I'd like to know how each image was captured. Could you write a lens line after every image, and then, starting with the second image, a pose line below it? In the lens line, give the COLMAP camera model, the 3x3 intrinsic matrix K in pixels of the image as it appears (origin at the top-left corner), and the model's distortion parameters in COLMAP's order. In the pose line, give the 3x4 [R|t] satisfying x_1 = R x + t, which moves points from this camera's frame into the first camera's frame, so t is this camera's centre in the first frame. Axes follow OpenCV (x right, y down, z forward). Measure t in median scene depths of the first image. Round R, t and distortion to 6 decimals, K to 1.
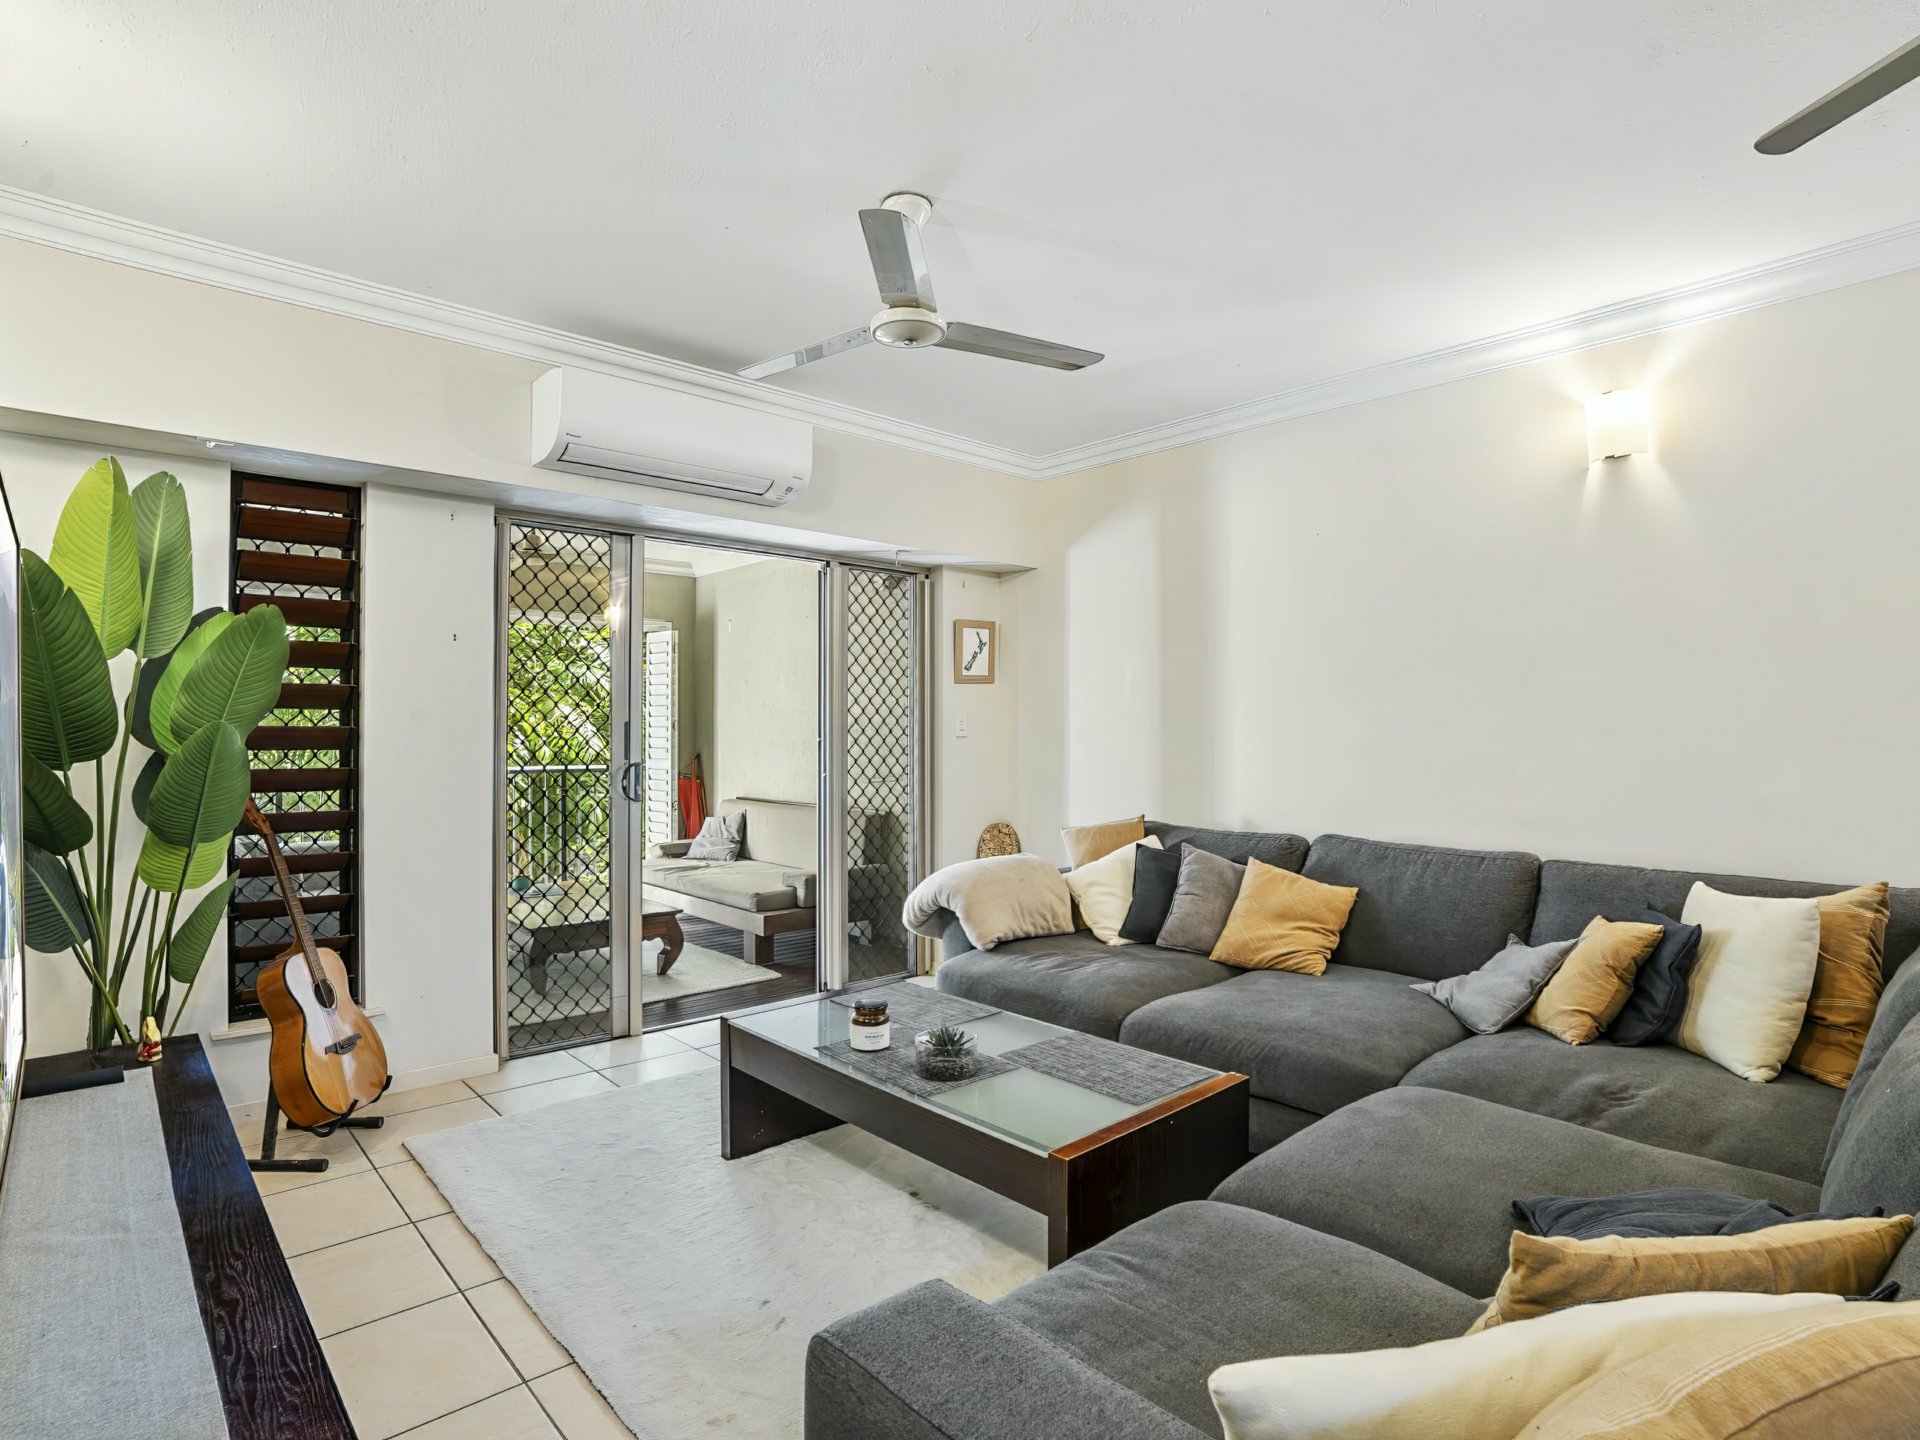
lens RADIAL K [[989.3, 0, 954.3], [0, 989.3, 715.7], [0, 0, 1]] dist [-0.015331, 0.000411]
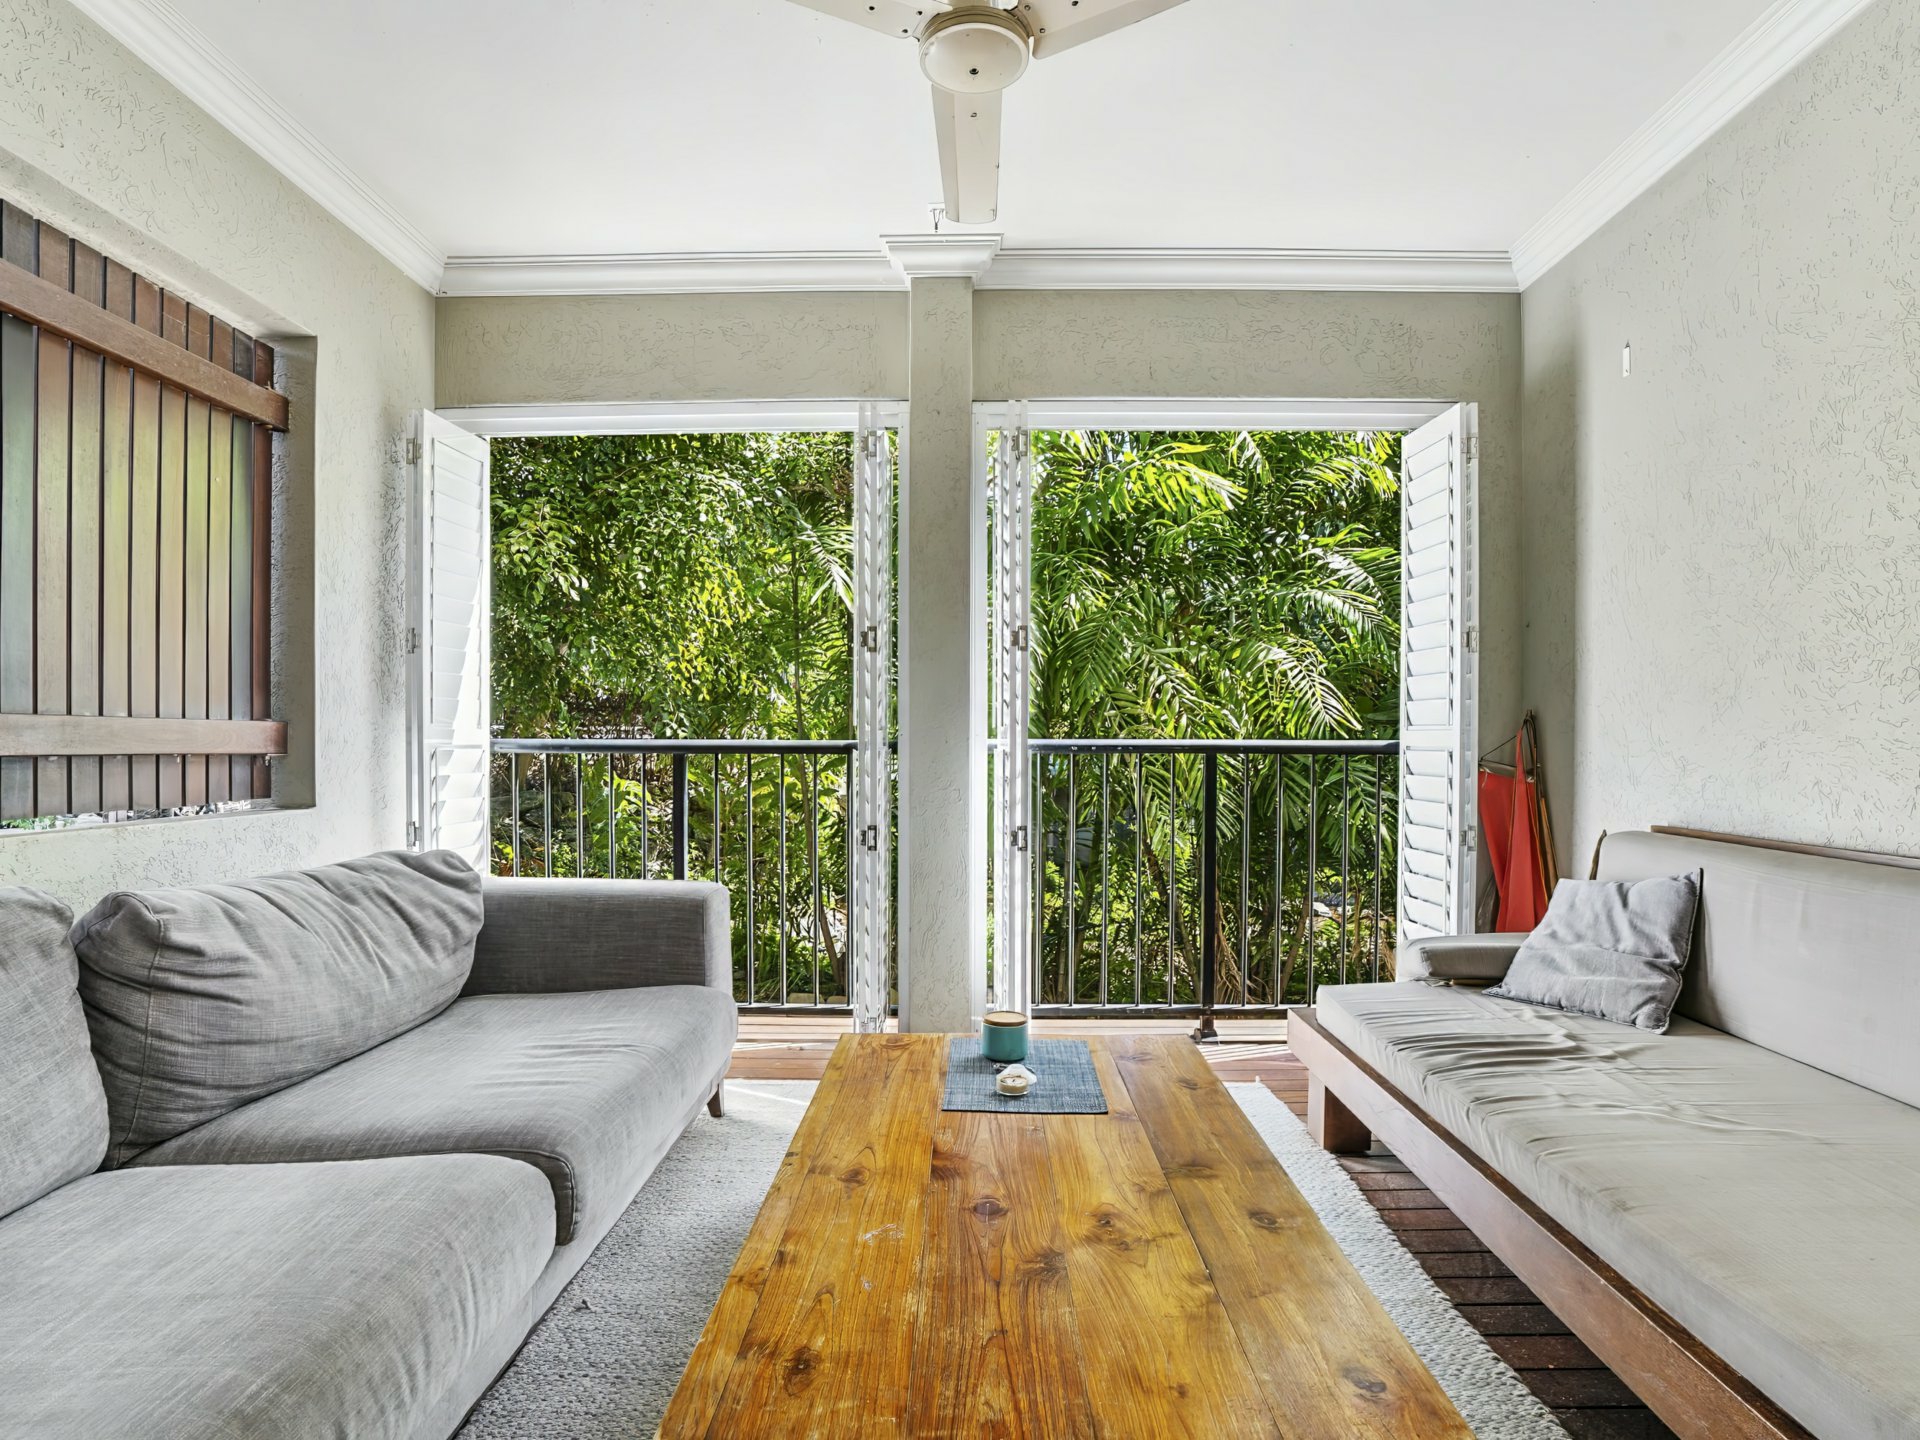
lens RADIAL K [[989.3, 0, 965.6], [0, 989.3, 733.9], [0, 0, 1]] dist [-0.015331, 0.000411]
pose [[0.722067, -0.002676, -0.691818, -0.163505], [0.014537, 0.999830, 0.011305, 0.043555], [0.691670, -0.018220, 0.721984, 0.605920]]
